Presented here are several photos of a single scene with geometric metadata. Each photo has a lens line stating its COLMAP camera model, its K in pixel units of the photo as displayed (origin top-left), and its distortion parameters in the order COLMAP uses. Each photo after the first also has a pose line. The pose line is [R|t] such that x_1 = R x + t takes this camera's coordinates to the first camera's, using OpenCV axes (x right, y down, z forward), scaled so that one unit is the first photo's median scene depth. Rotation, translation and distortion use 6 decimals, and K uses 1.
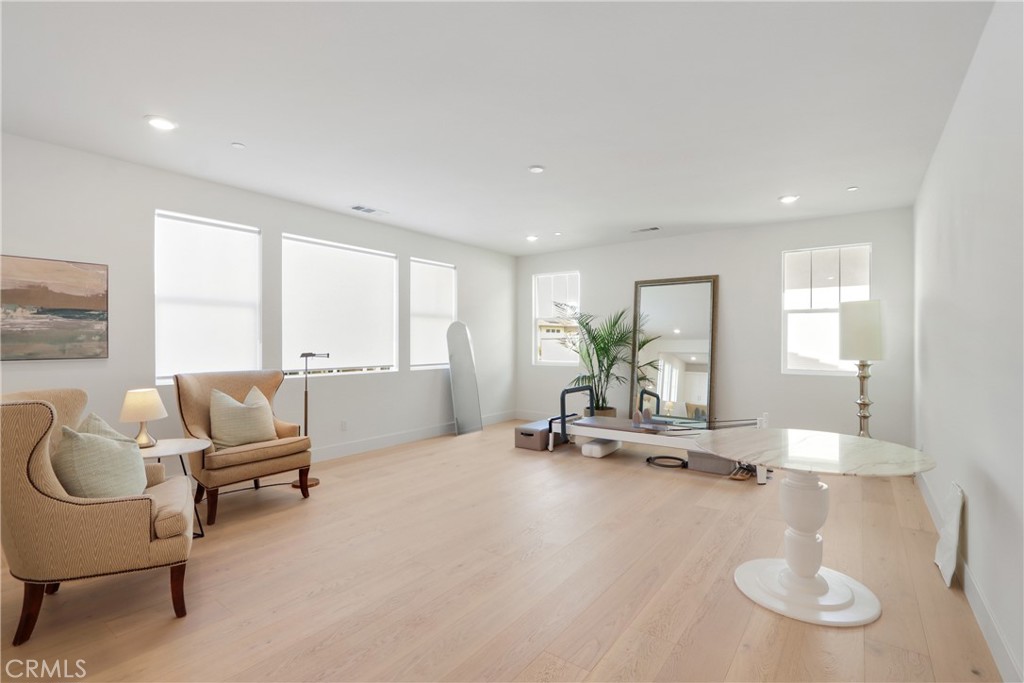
lens RADIAL K [[486.8, 0, 507.4], [0, 486.8, 343.6], [0, 0, 1]] dist [-0.001423, 0.000261]
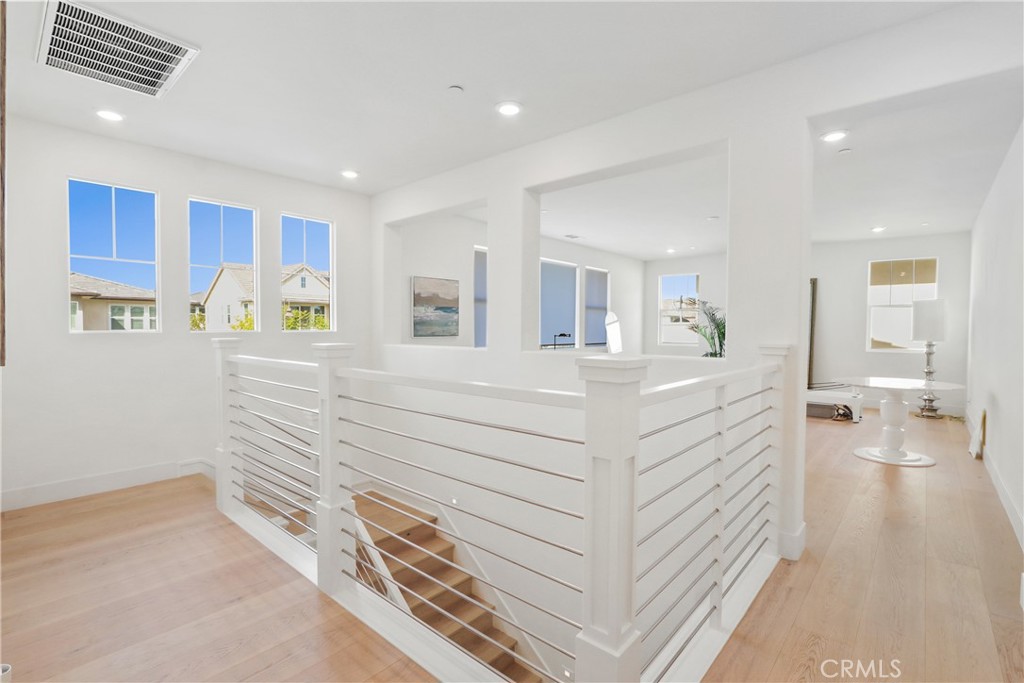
lens RADIAL K [[486.8, 0, 515.3], [0, 486.8, 341.8], [0, 0, 1]] dist [-0.001423, 0.000261]
pose [[0.997166, 0.007950, -0.074809, -0.496881], [-0.005956, 0.999622, 0.026838, 0.004292], [0.074994, -0.026316, 0.996837, -0.681467]]
